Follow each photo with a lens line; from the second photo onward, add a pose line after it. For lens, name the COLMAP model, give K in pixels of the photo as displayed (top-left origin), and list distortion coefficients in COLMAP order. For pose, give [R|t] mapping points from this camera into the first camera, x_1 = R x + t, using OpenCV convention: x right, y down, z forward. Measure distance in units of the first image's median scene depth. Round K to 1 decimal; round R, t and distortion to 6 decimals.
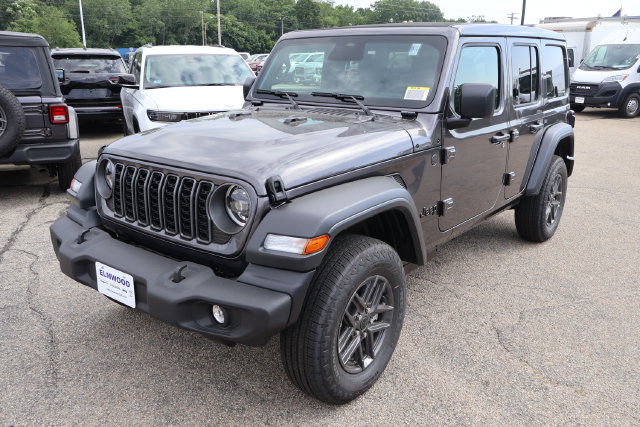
lens RADIAL K [[547.3, 0, 324.6], [0, 547.3, 213.9], [0, 0, 1]] dist [-0.000941, 0.000946]
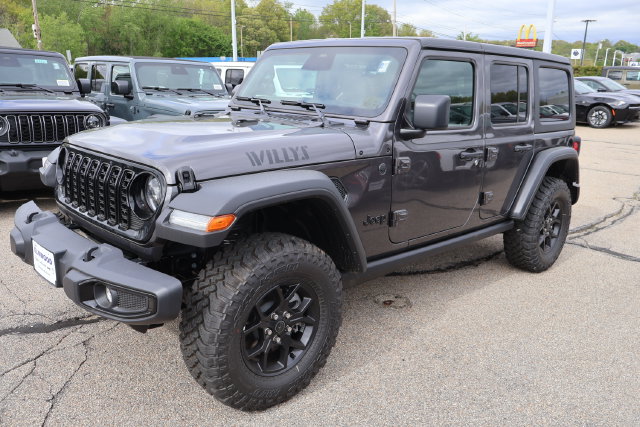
lens RADIAL K [[547.3, 0, 324.6], [0, 547.3, 213.9], [0, 0, 1]] dist [-0.000941, 0.000946]
pose [[0.991012, 0.065266, -0.116770, 0.229575], [-0.070890, 0.996483, -0.044670, 0.036896], [0.113444, 0.052546, 0.992154, 0.006938]]
